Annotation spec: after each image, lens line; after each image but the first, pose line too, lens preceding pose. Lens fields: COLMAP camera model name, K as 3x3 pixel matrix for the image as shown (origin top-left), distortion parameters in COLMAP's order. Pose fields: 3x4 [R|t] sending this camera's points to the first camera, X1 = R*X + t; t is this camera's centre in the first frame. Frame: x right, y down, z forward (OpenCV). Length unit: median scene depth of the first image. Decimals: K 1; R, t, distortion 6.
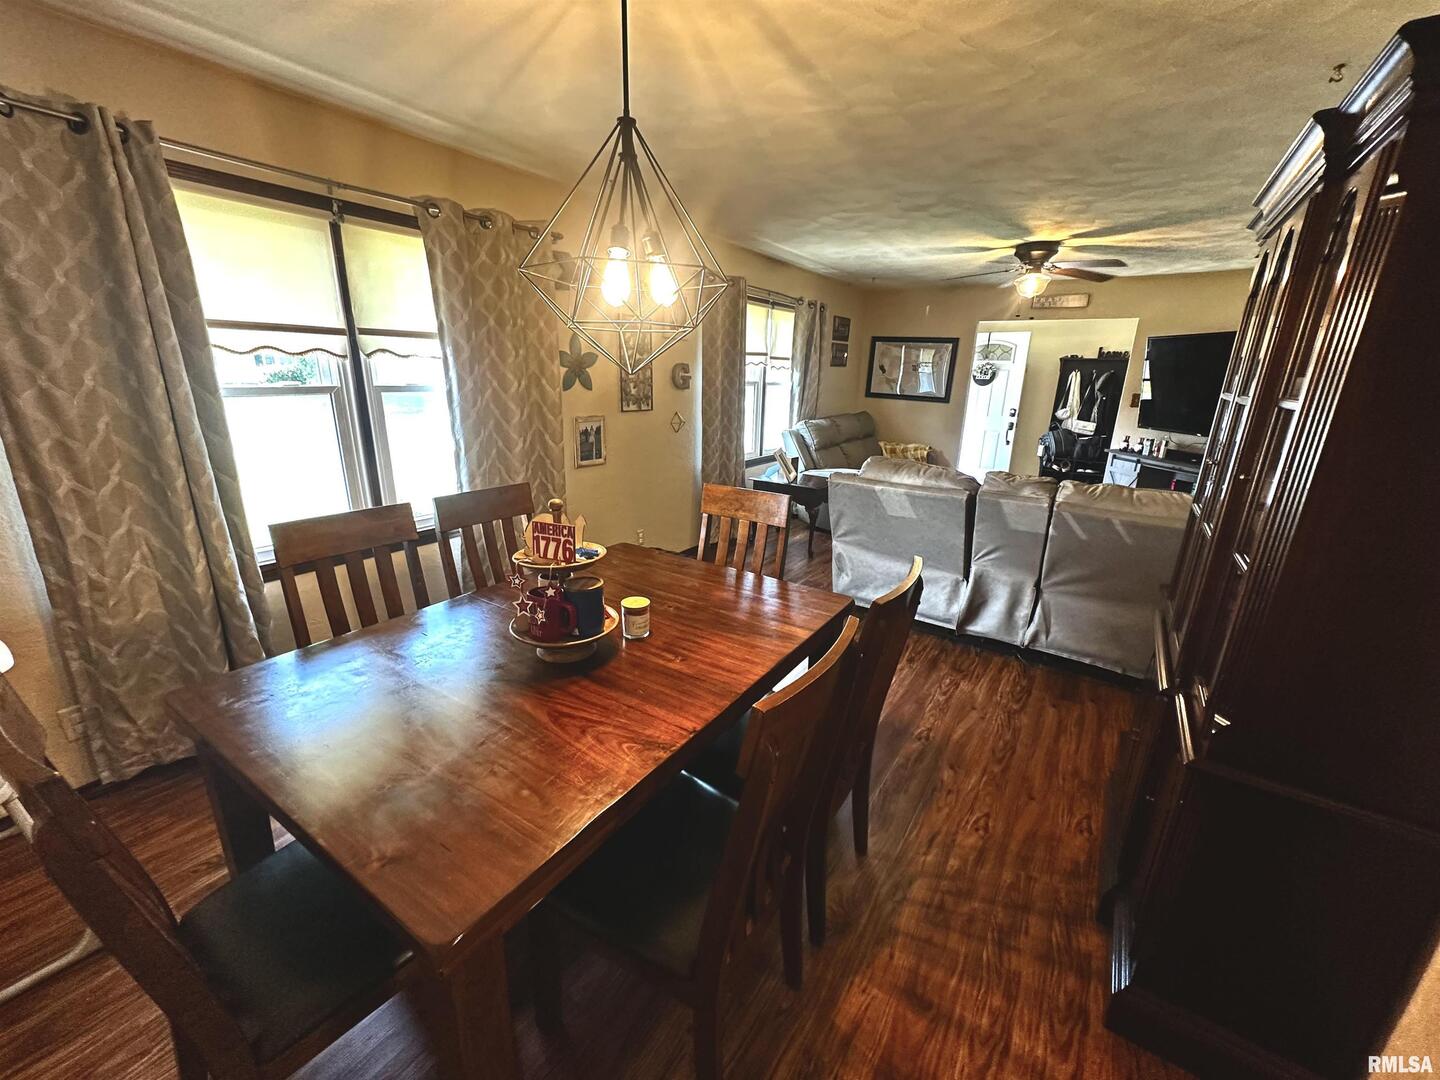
lens RADIAL K [[570.5, 0, 720.0], [0, 570.5, 540.0], [0, 0, 1]] dist [0.001009, 0.000230]
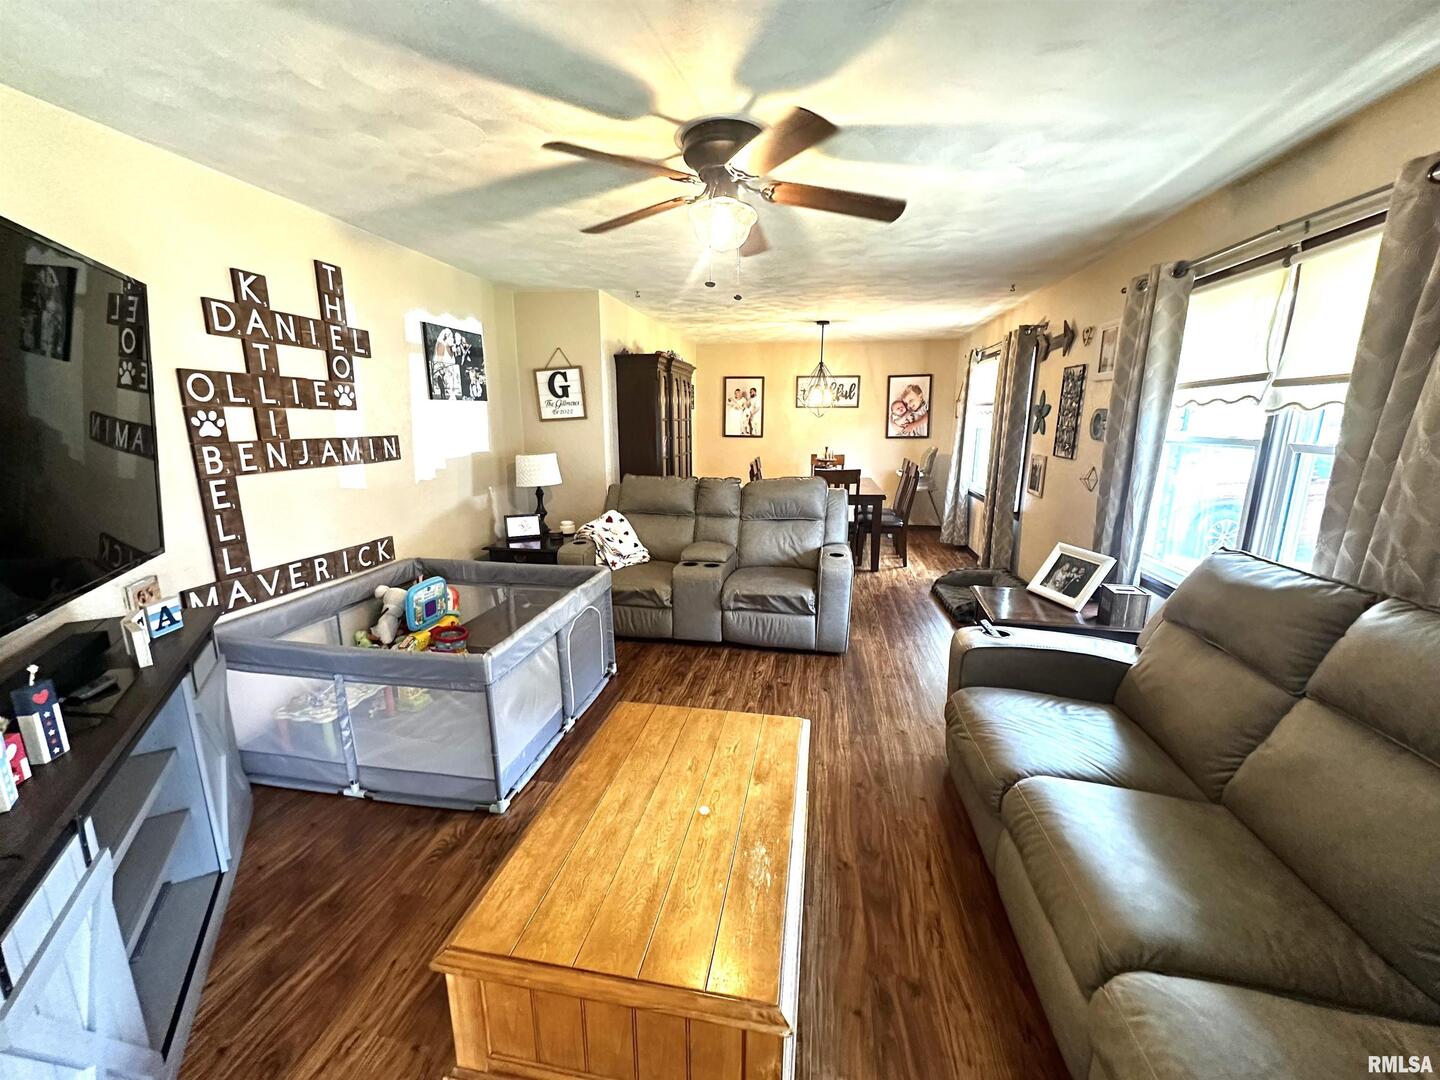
lens RADIAL K [[570.5, 0, 720.0], [0, 570.5, 540.0], [0, 0, 1]] dist [0.001009, 0.000230]
pose [[-0.912553, 0.072425, -0.402493, 0.798375], [-0.128111, 0.884030, 0.449532, -0.459471], [0.388373, 0.461786, -0.797446, 1.588932]]
